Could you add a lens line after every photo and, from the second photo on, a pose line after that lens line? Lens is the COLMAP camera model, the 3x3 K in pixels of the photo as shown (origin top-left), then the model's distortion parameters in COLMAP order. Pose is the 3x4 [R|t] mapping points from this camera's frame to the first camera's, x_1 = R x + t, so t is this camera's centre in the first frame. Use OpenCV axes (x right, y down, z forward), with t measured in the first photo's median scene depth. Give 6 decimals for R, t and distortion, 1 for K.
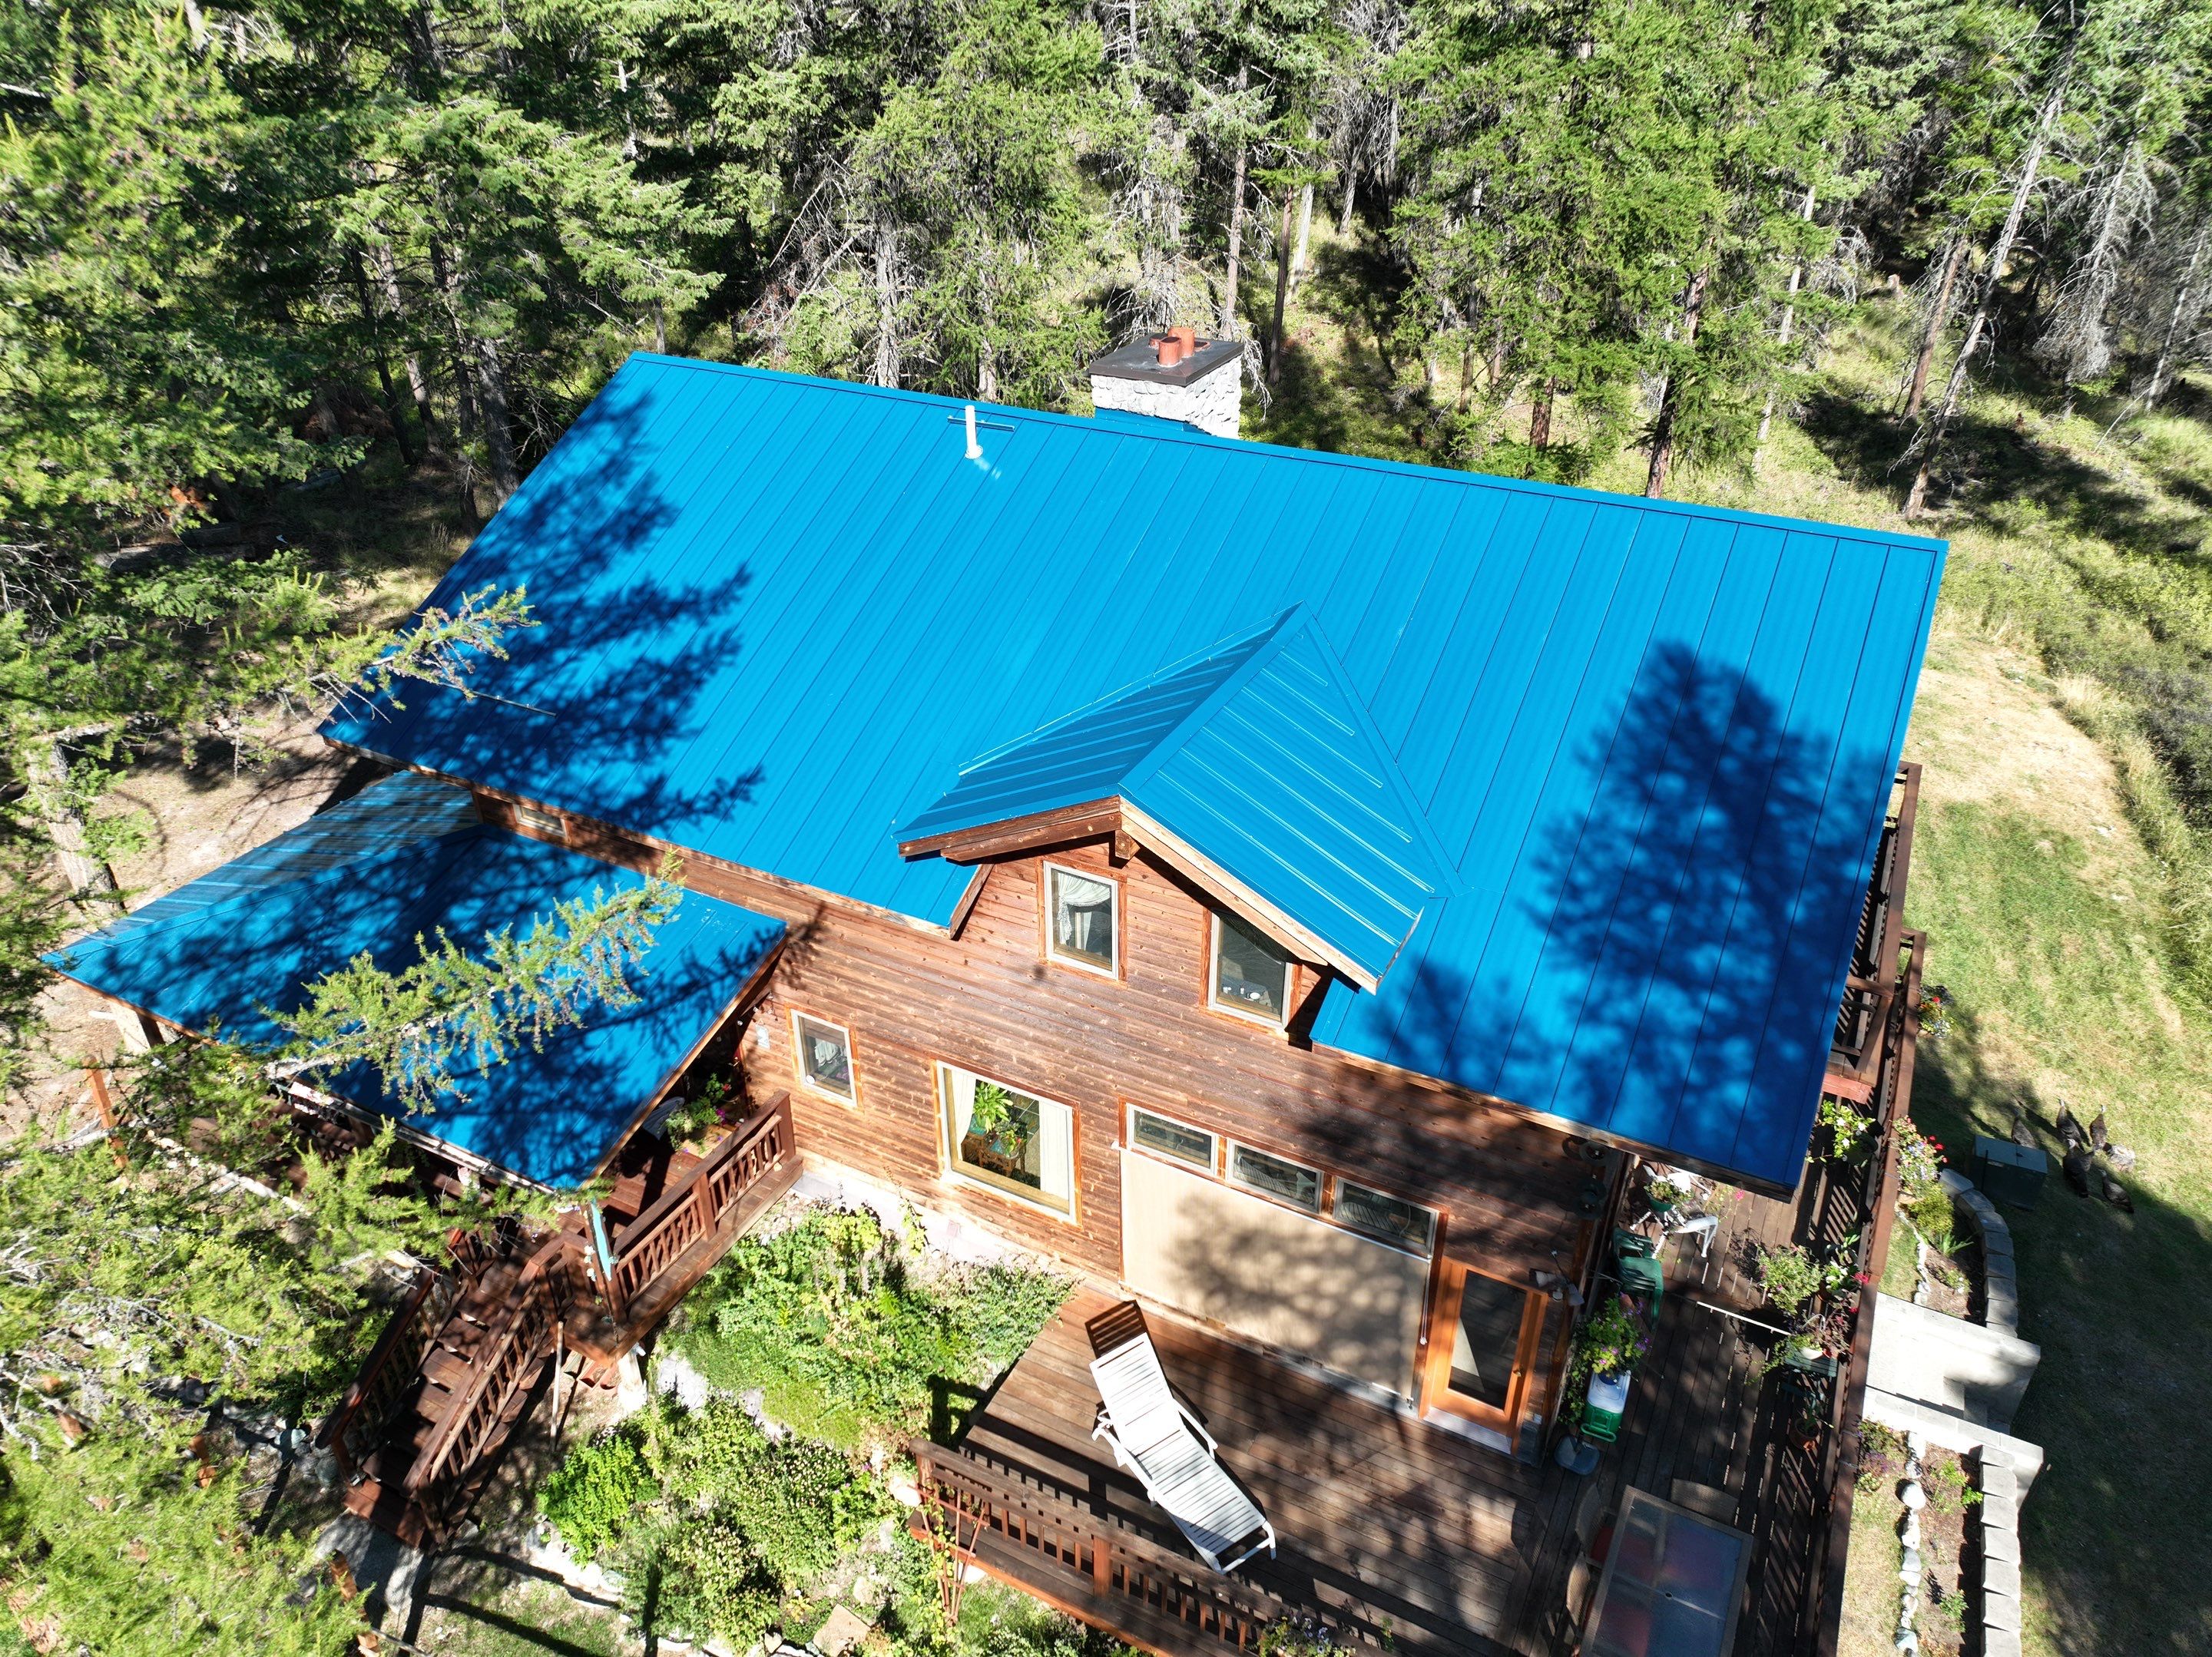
lens RADIAL K [[1567.1, 0, 1110.2], [0, 1567.1, 831.0], [0, 0, 1]] dist [-0.002902, 0.022446]
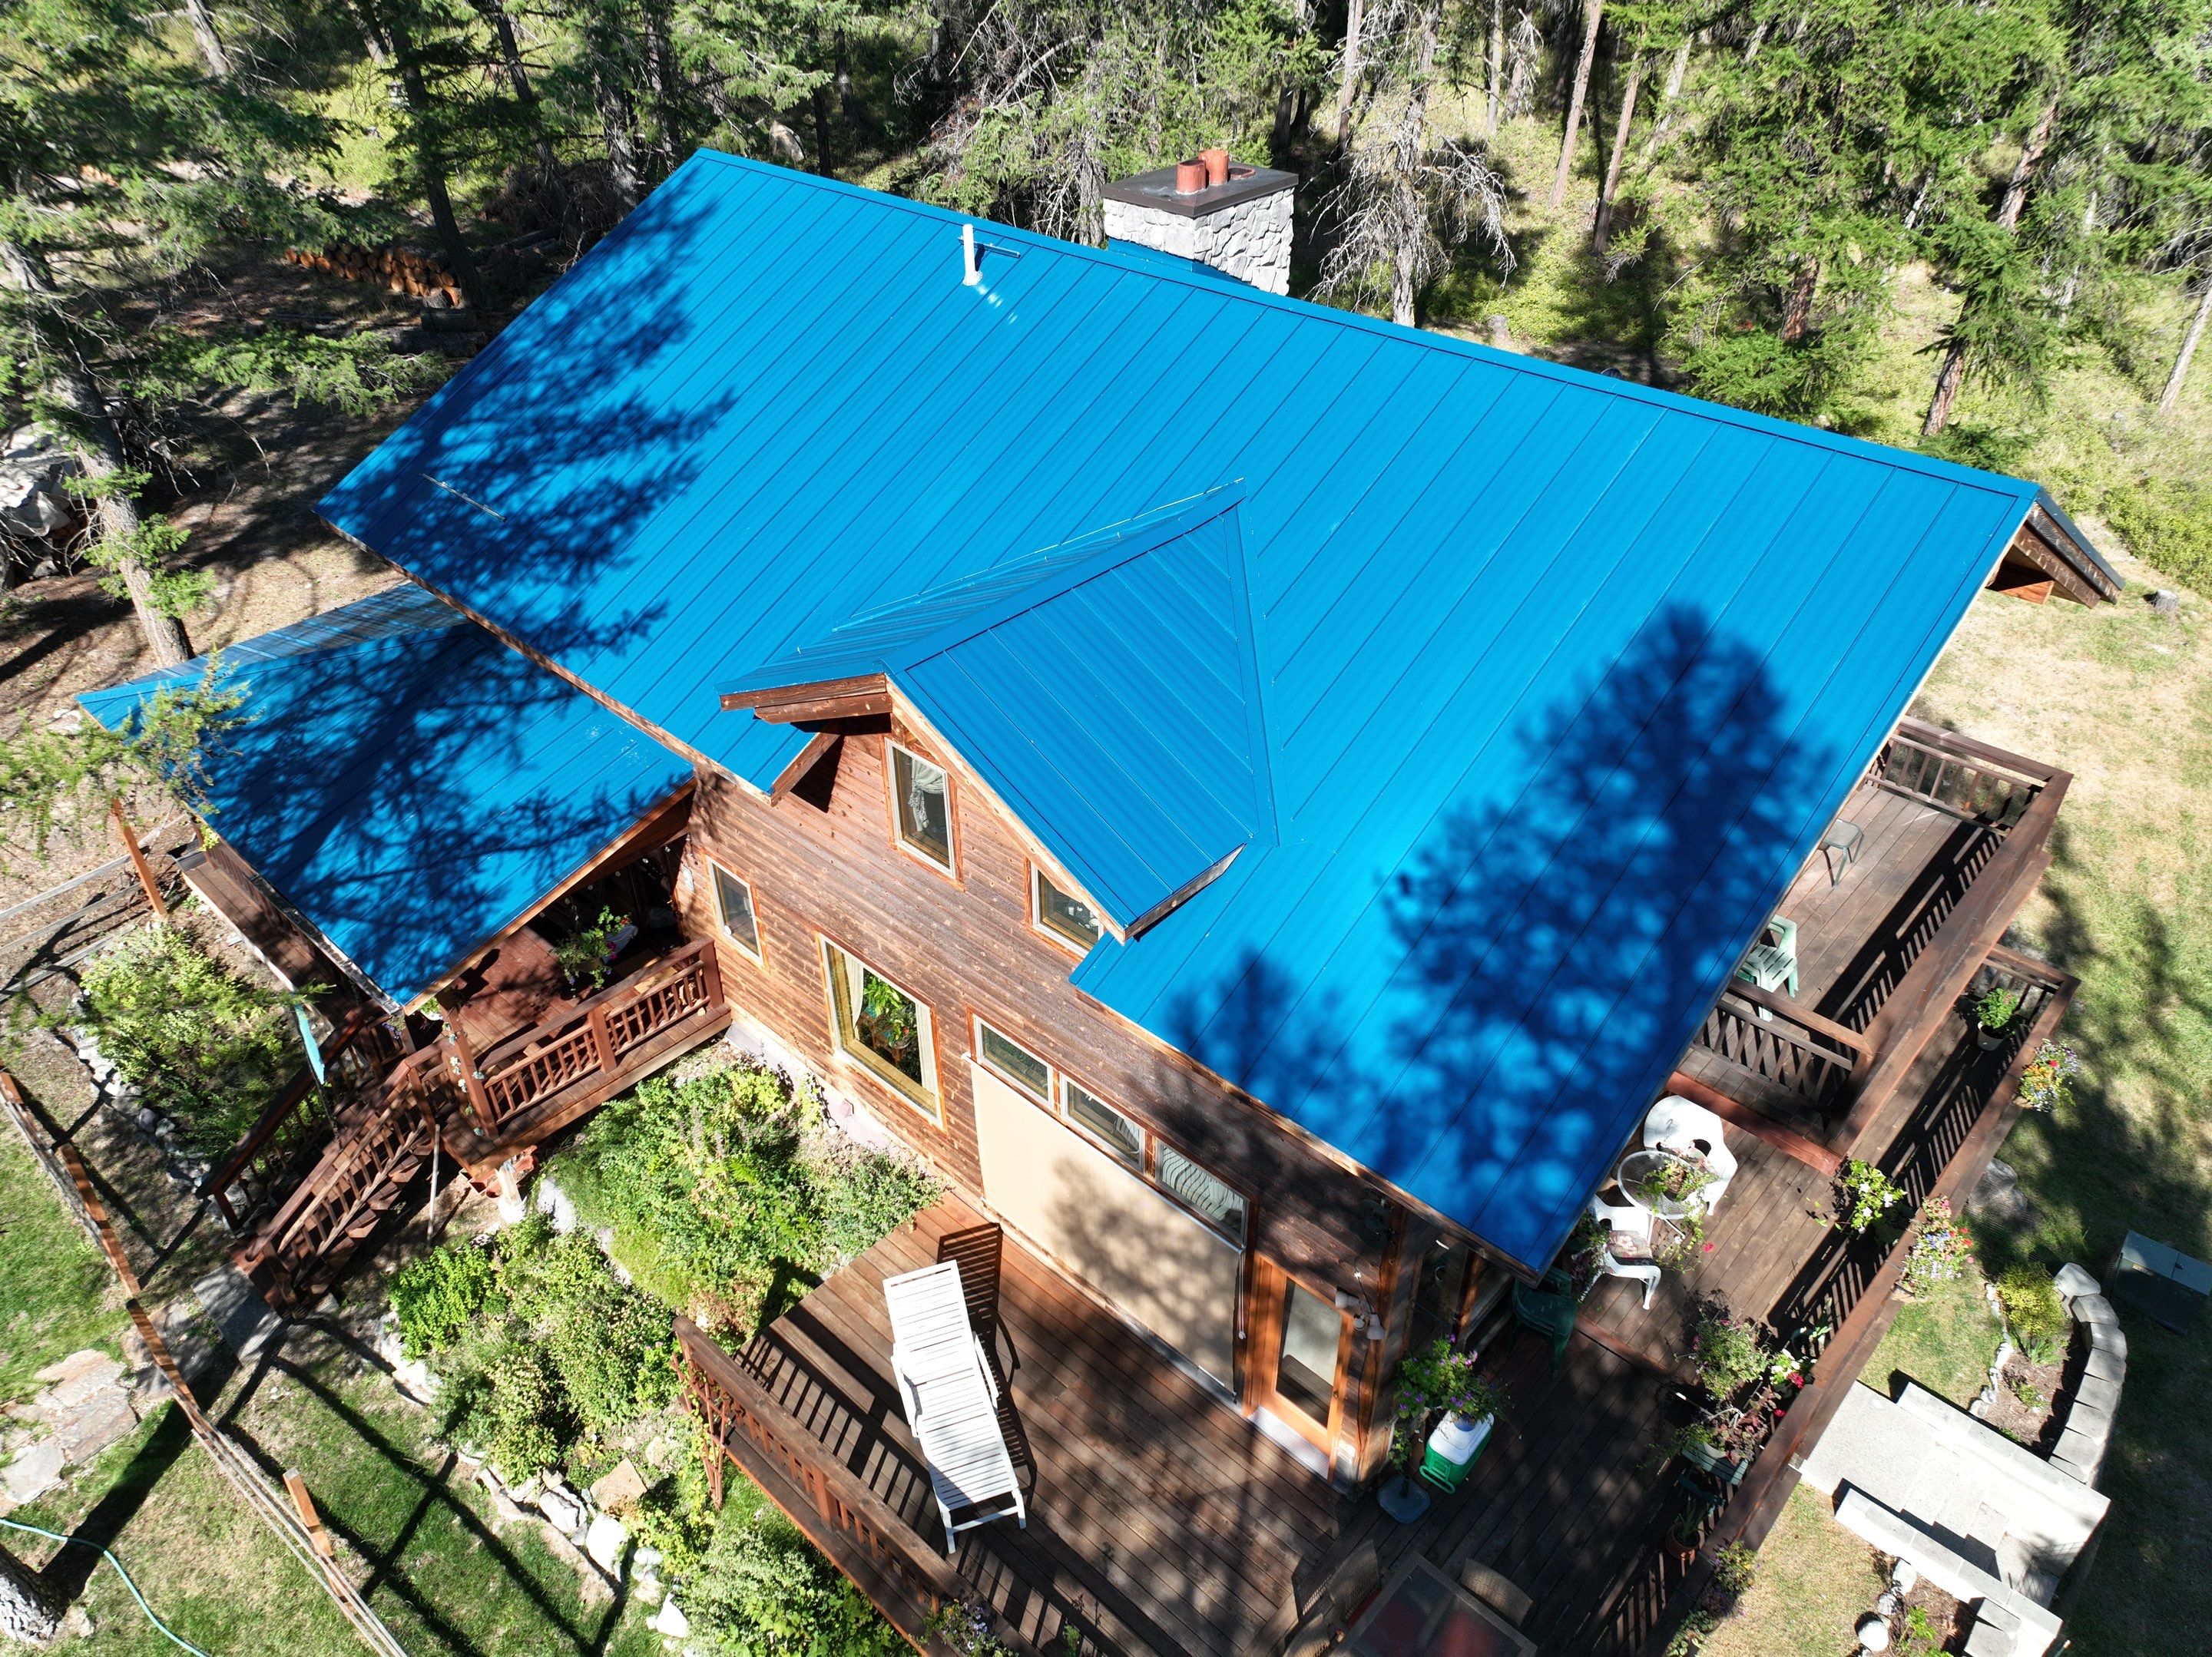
lens RADIAL K [[1567.1, 0, 1106.7], [0, 1567.1, 832.2], [0, 0, 1]] dist [-0.002902, 0.022446]
pose [[0.964898, 0.152604, -0.213738, 0.237194], [-0.134220, 0.986082, 0.098119, -0.027287], [0.225736, -0.065987, 0.971951, 0.124615]]
